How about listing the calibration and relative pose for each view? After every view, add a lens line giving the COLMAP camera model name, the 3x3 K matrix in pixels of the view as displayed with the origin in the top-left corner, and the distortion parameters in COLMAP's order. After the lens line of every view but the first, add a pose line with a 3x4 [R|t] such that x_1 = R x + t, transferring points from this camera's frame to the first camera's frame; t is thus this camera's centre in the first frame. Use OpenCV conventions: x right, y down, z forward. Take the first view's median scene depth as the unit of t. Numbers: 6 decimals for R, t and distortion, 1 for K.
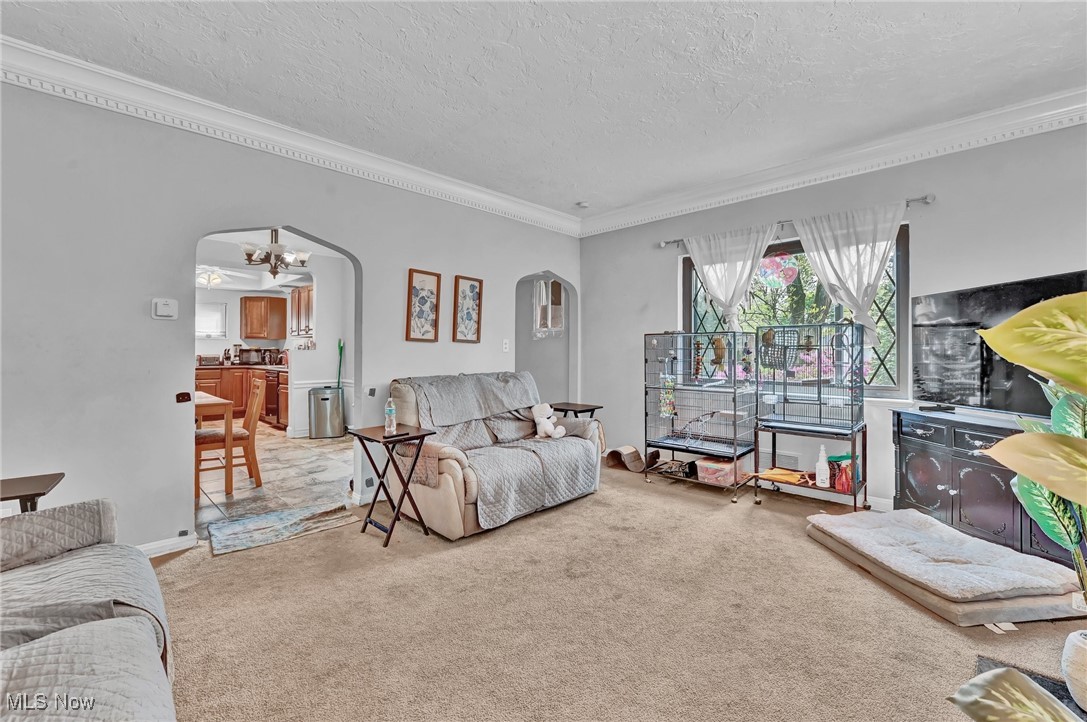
lens RADIAL K [[451.0, 0, 539.0], [0, 451.0, 355.2], [0, 0, 1]] dist [-0.000866, -0.000340]
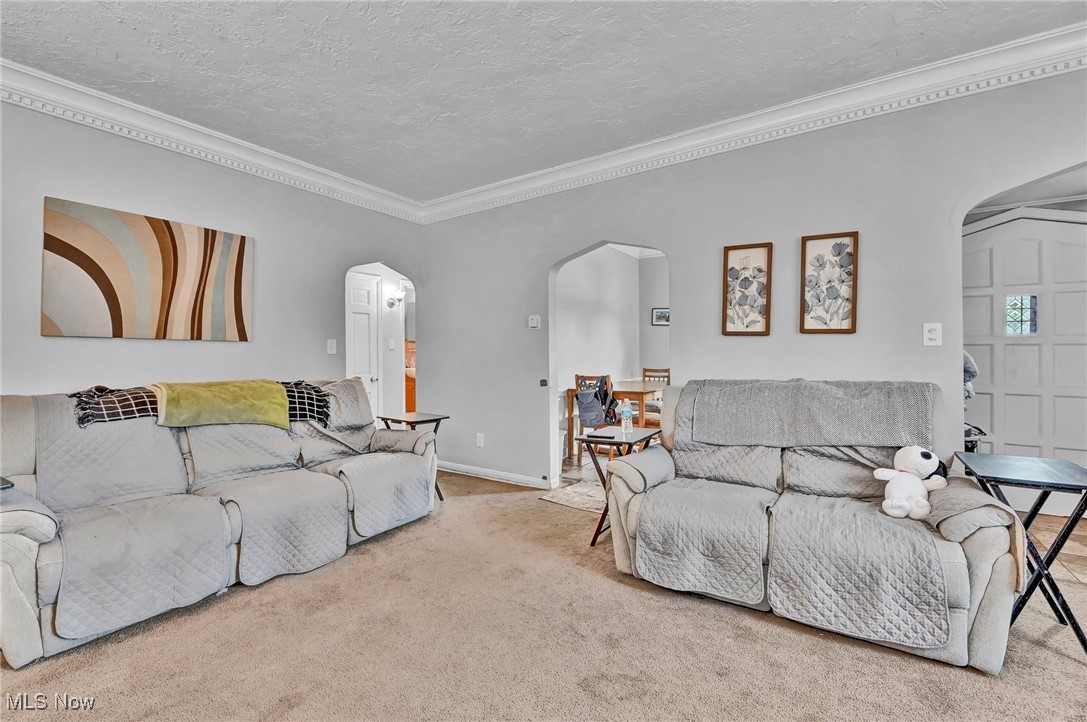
lens RADIAL K [[451.0, 0, 538.7], [0, 451.0, 351.4], [0, 0, 1]] dist [-0.000866, -0.000340]
pose [[0.207439, -0.009965, -0.978197, 0.437282], [0.000745, 0.999949, -0.010029, 0.005823], [0.978248, 0.001351, 0.207436, 0.489057]]
